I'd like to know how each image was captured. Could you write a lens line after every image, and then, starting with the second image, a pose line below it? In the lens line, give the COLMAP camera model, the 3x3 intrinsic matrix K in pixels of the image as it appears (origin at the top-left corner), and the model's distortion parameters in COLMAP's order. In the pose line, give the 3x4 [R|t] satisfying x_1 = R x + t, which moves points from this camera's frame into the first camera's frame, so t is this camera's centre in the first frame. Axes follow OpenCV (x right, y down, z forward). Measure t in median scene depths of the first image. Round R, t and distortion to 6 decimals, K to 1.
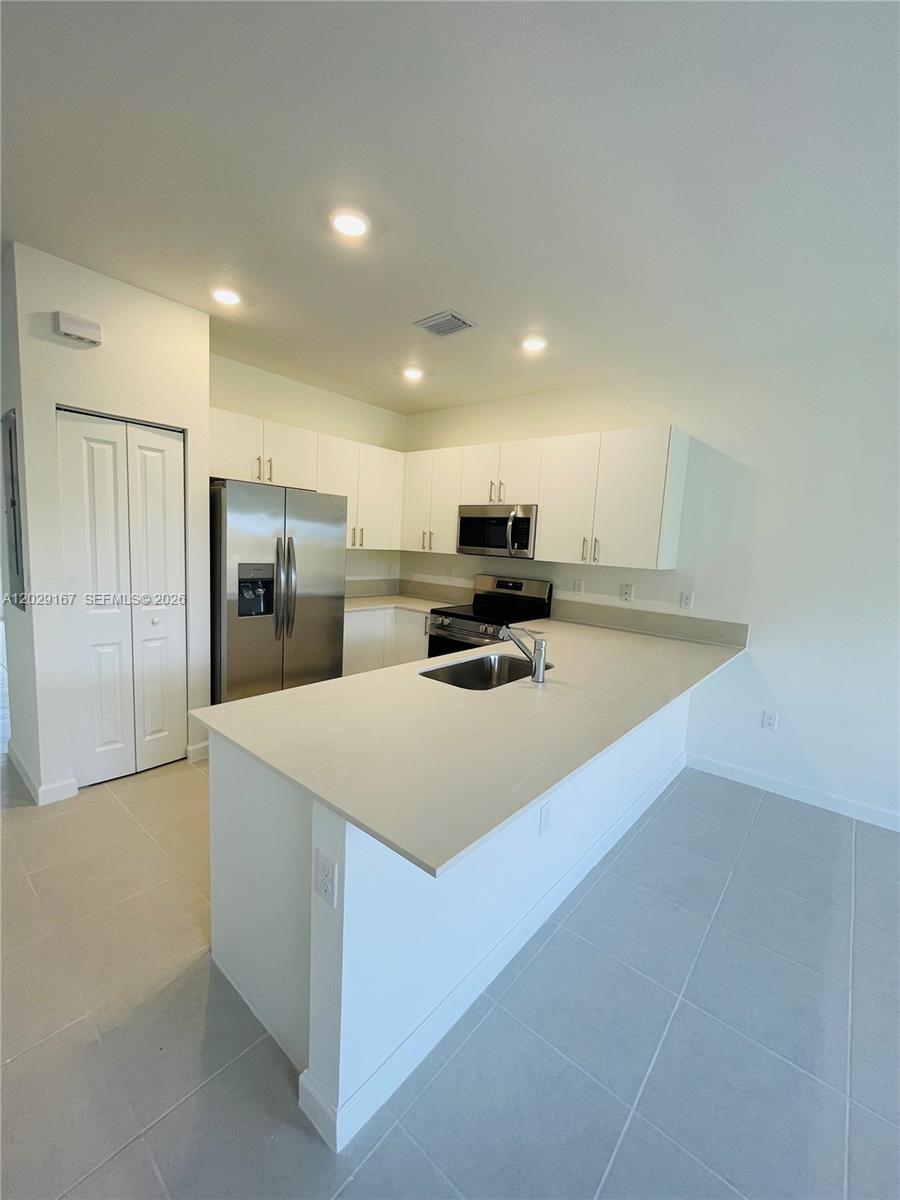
lens RADIAL K [[485.1, 0, 449.0], [0, 485.1, 595.5], [0, 0, 1]] dist [-0.009136, 0.001373]
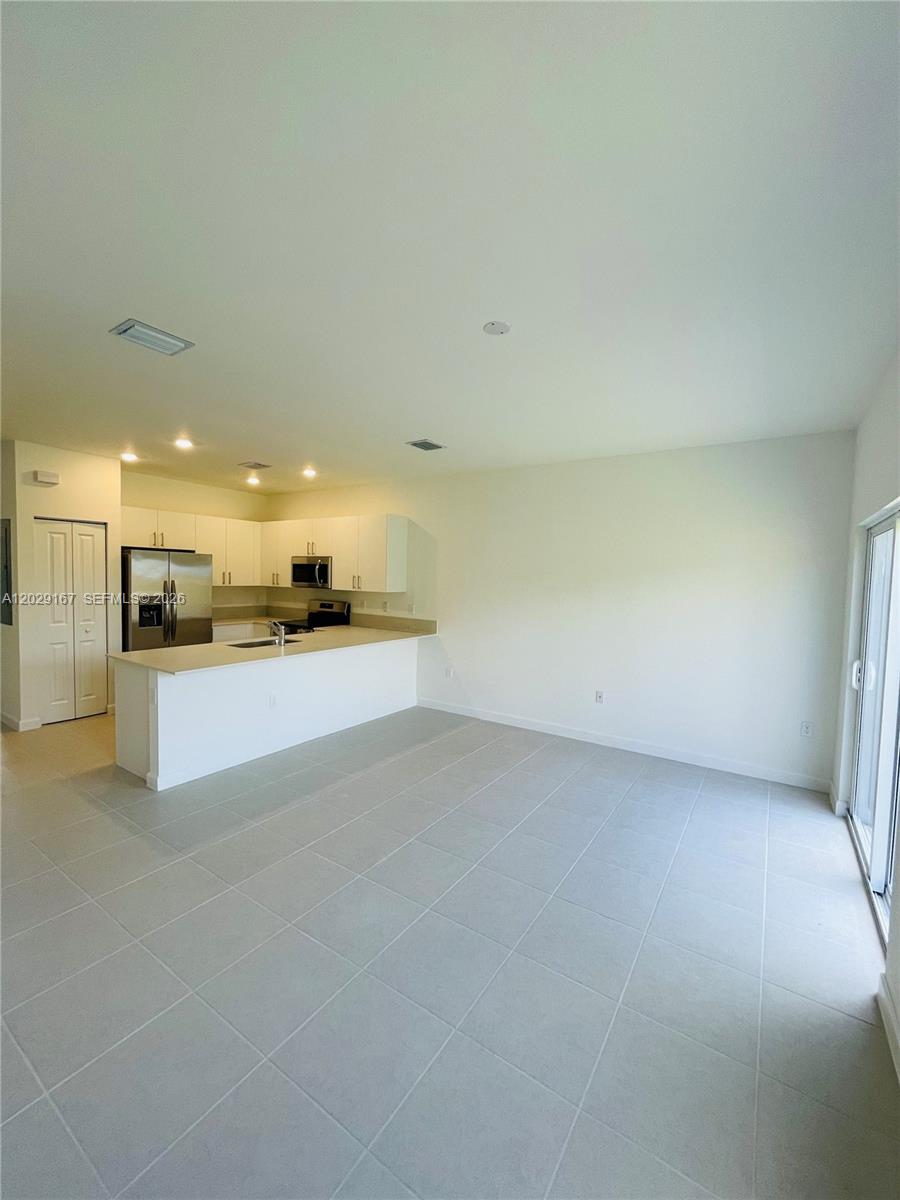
lens RADIAL K [[485.1, 0, 449.6], [0, 485.1, 597.4], [0, 0, 1]] dist [-0.009136, 0.001373]
pose [[0.992710, -0.033001, 0.115926, 0.406665], [0.040122, 0.997414, -0.059635, 0.073714], [-0.113658, 0.063851, 0.991466, -0.731580]]
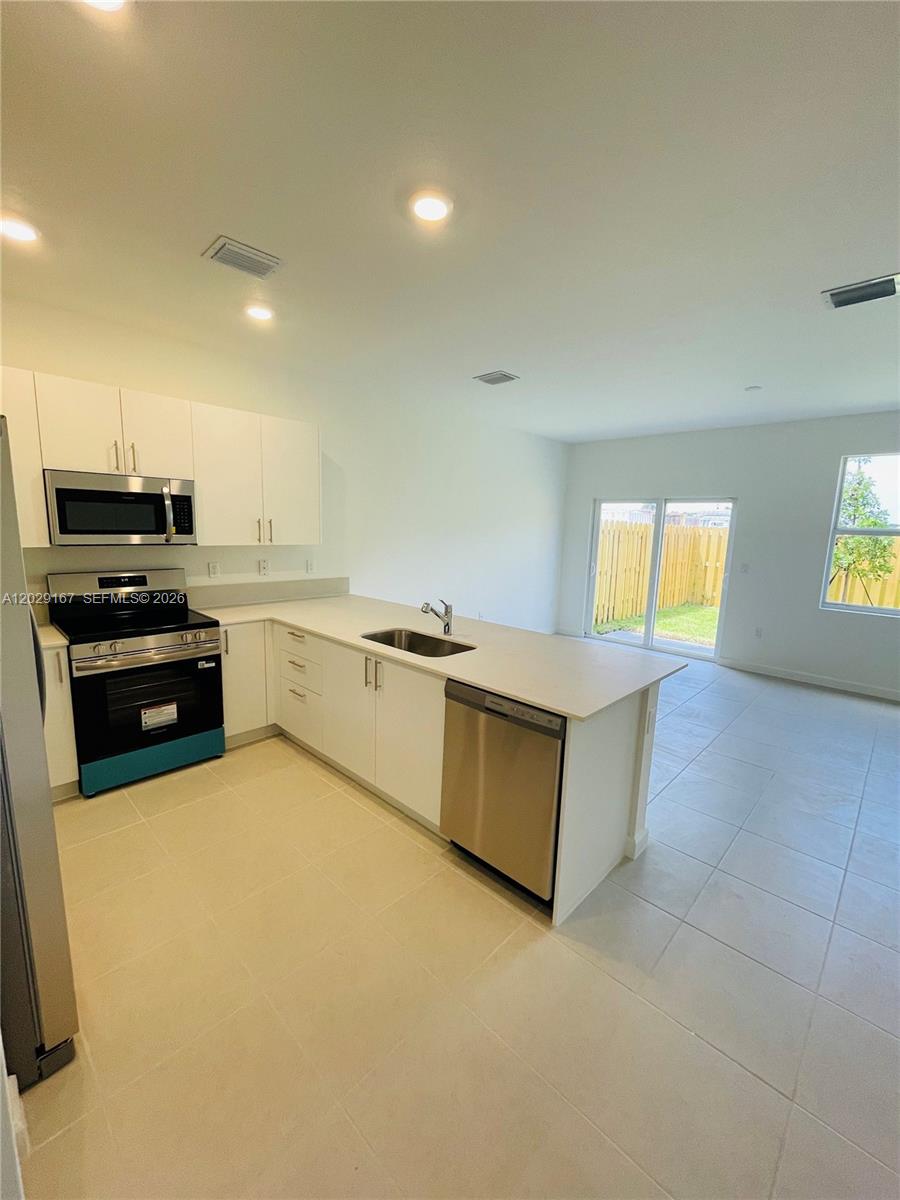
lens RADIAL K [[485.1, 0, 447.6], [0, 485.1, 603.6], [0, 0, 1]] dist [-0.009136, 0.001373]
pose [[0.050321, -0.199474, 0.978610, -0.719839], [0.096812, 0.976211, 0.194007, -0.102792], [-0.994030, 0.084979, 0.068436, 0.537540]]
